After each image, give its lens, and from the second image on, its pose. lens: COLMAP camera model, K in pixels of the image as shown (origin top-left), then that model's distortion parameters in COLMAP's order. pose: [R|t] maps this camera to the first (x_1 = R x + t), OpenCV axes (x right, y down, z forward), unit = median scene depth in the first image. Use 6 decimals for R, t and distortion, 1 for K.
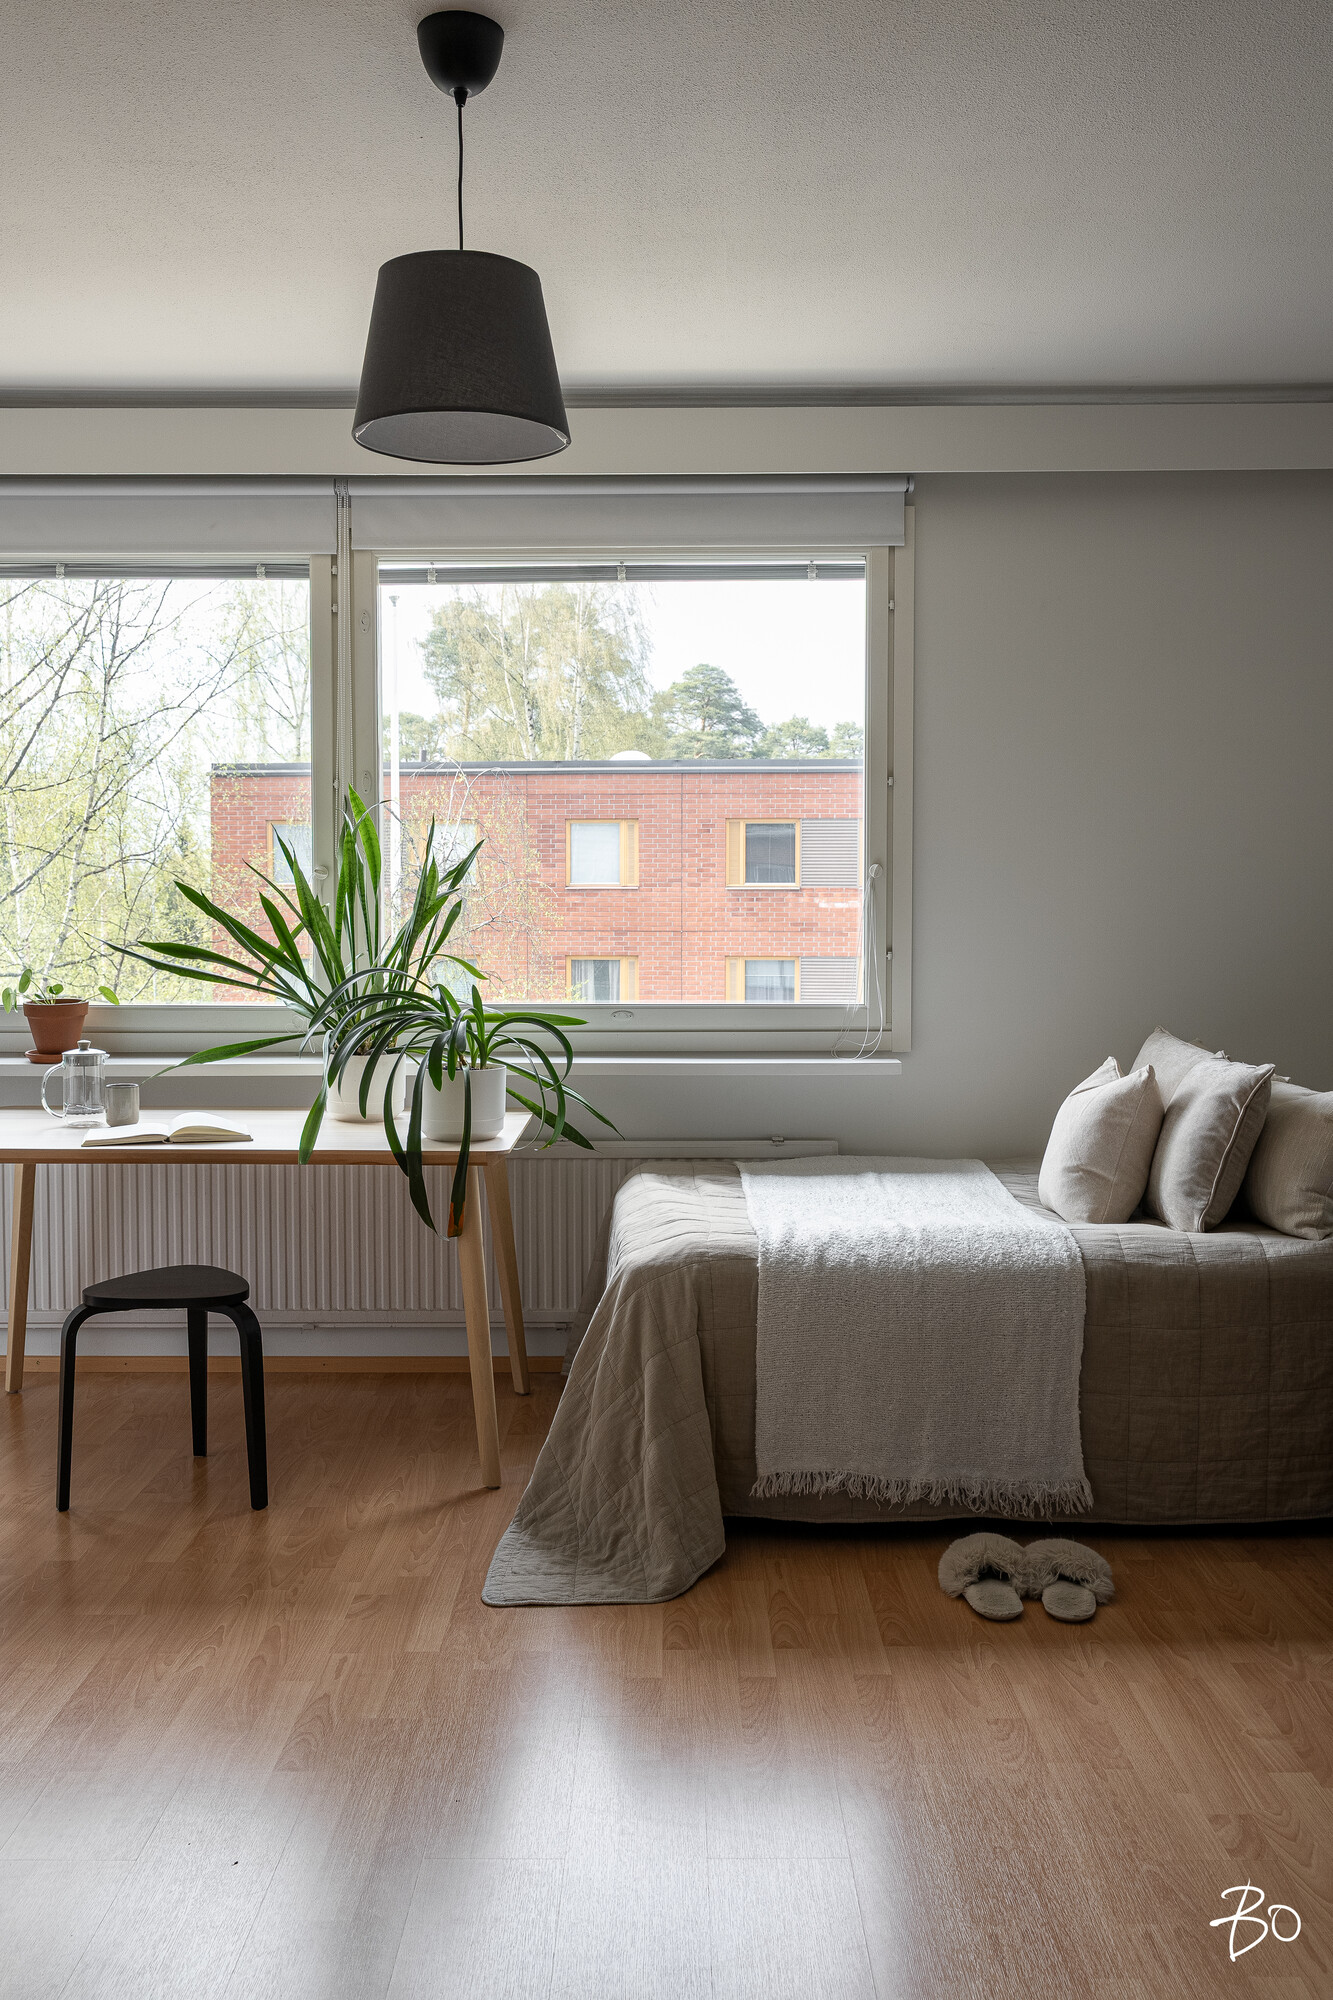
lens RADIAL K [[1778.7, 0, 697.5], [0, 1778.7, 977.4], [0, 0, 1]] dist [-0.020441, 0.041851]
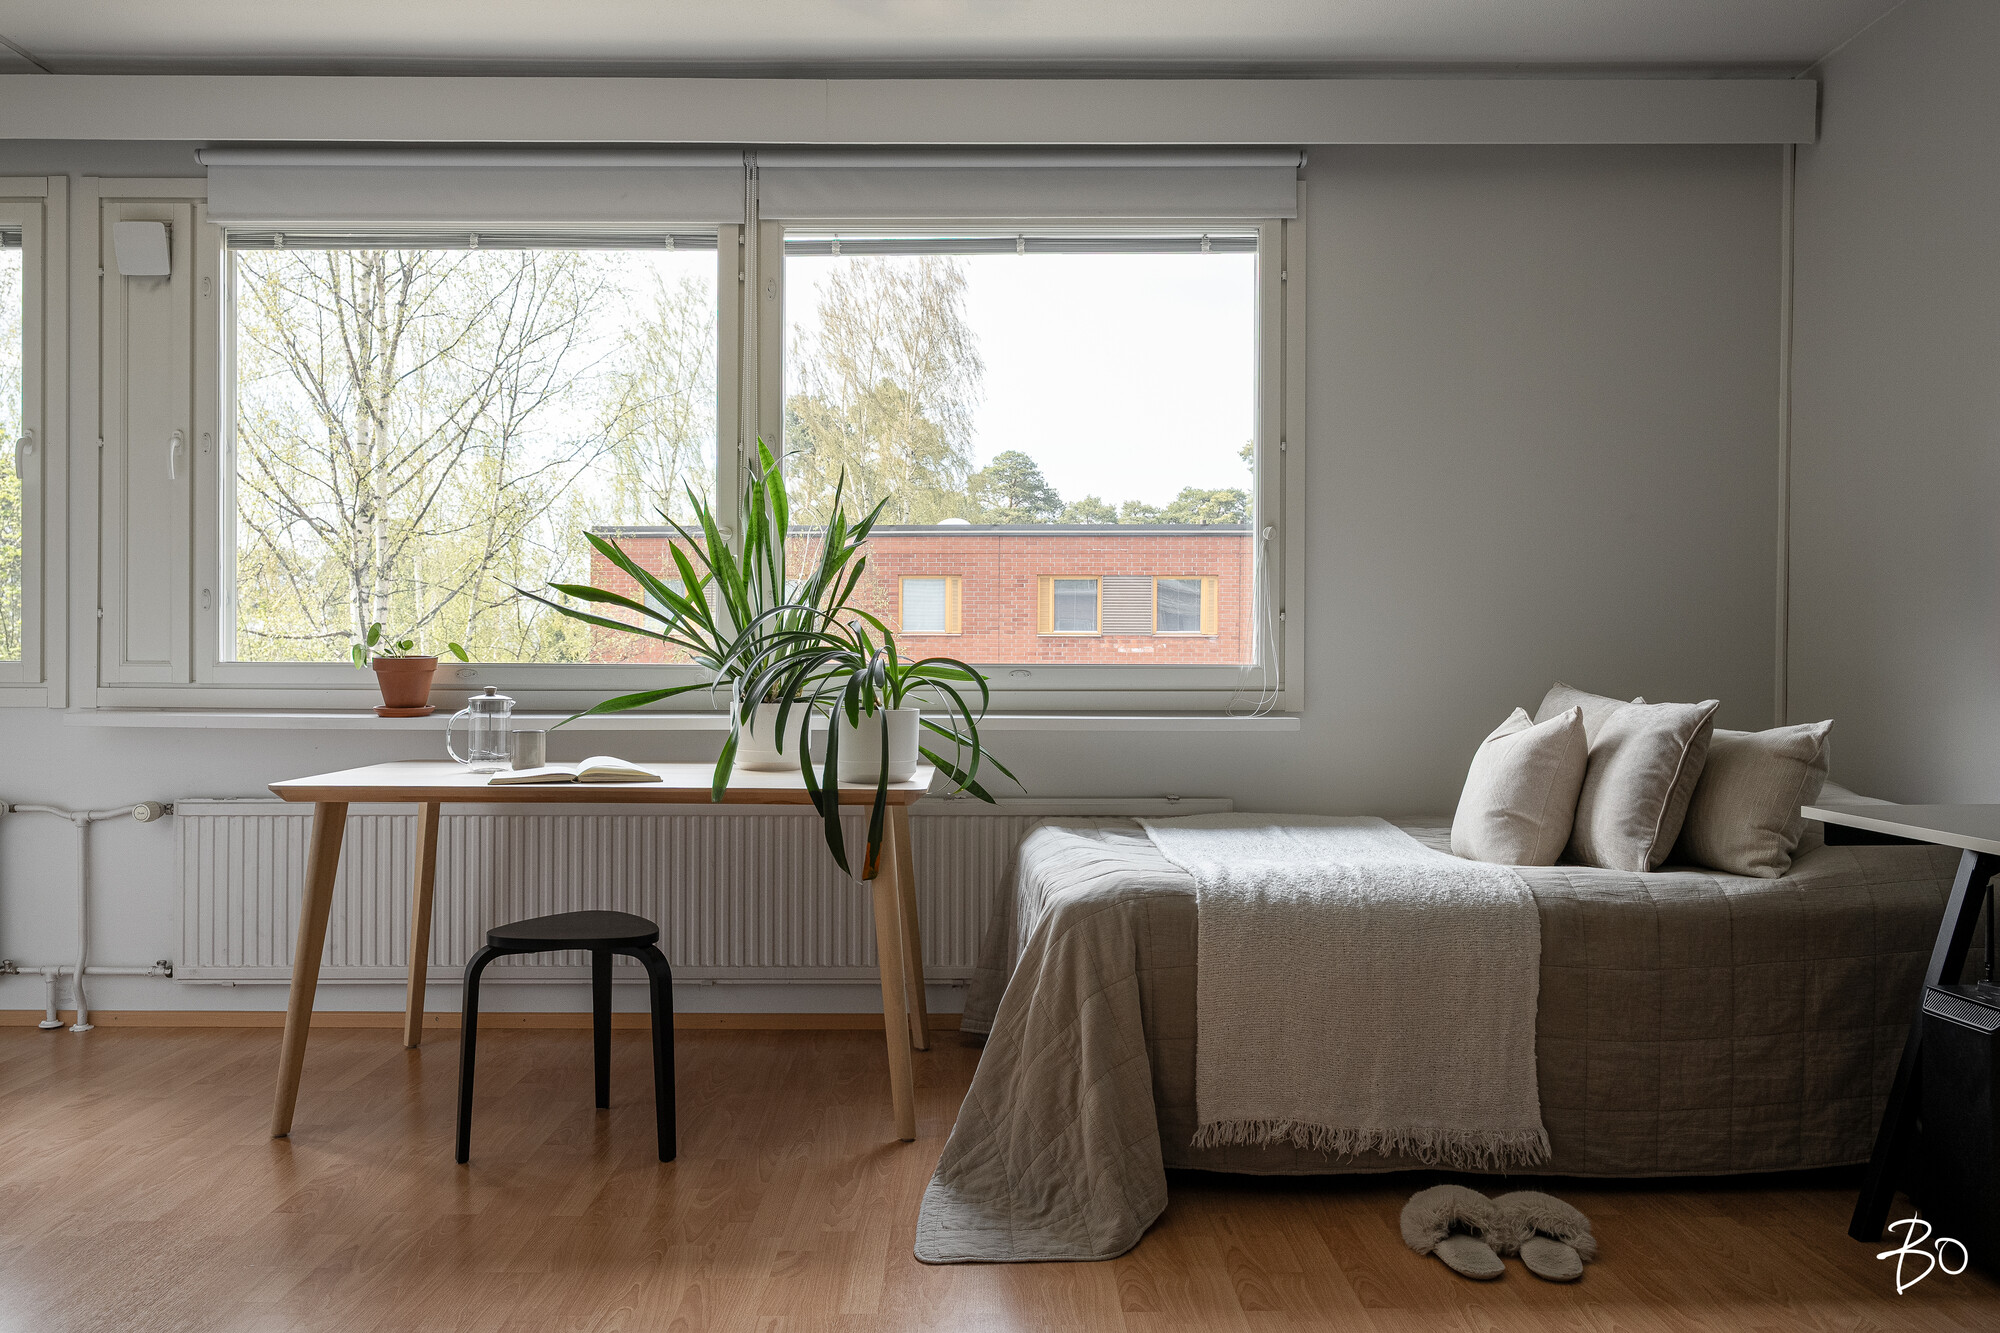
lens RADIAL K [[1502.8, 0, 1003.6], [0, 1502.8, 663.1], [0, 0, 1]] dist [-0.011140, 0.006071]
pose [[0.999982, 0.003635, 0.004827, -0.067088], [-0.003425, 0.999077, -0.042816, 0.061857], [-0.004978, 0.042799, 0.999071, 0.169670]]
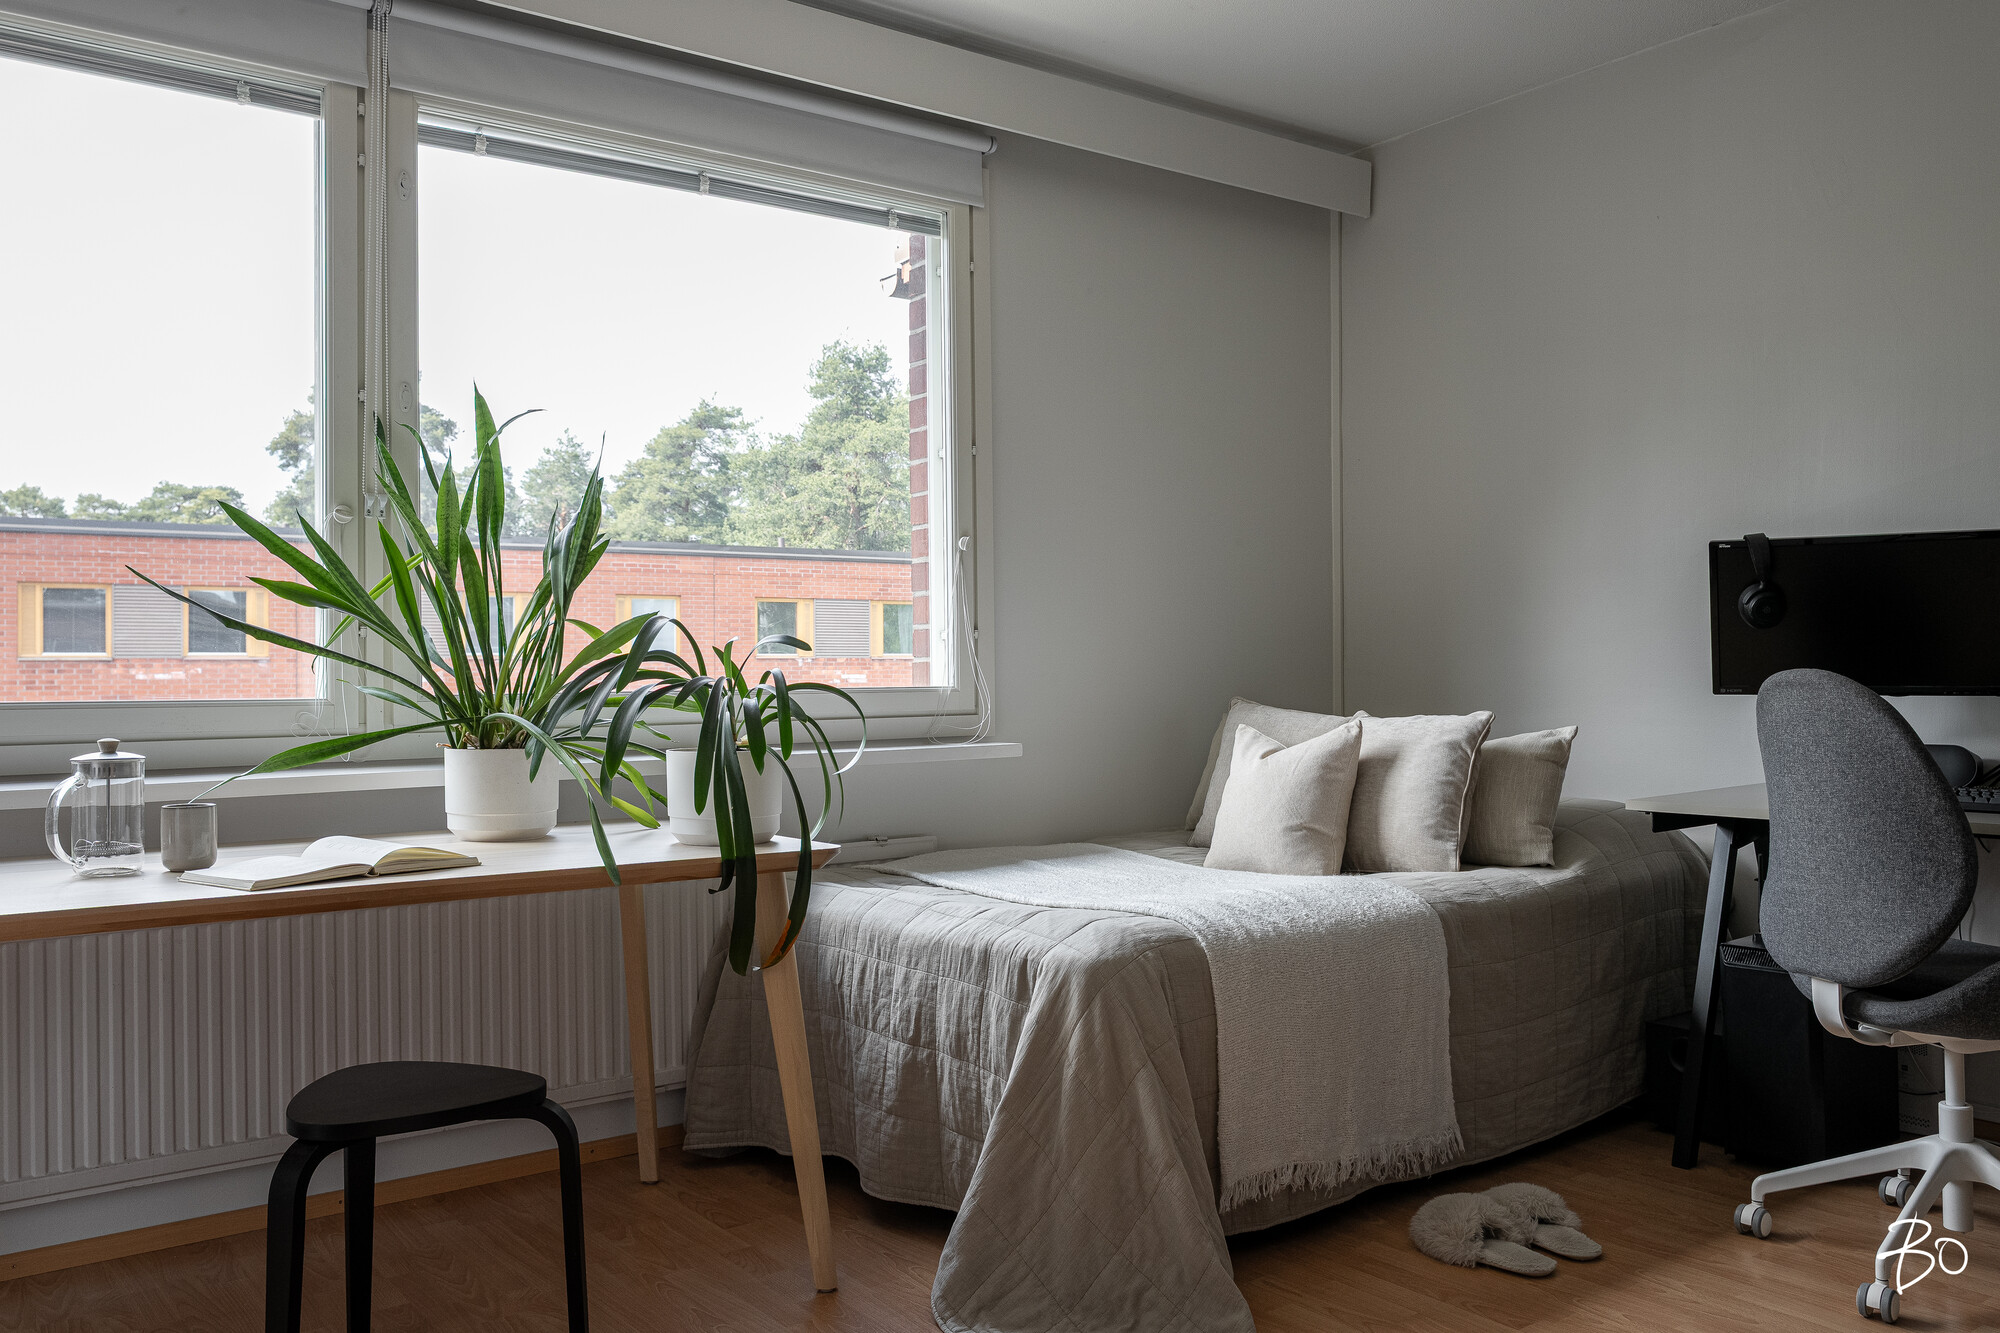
lens RADIAL K [[1584.5, 0, 1003.2], [0, 1584.5, 657.8], [0, 0, 1]] dist [-0.000507, -0.005923]
pose [[0.795833, -0.000756, 0.605515, -0.466178], [0.038222, 0.998068, -0.048989, 0.050028], [-0.604308, 0.062131, 0.794325, 0.388786]]
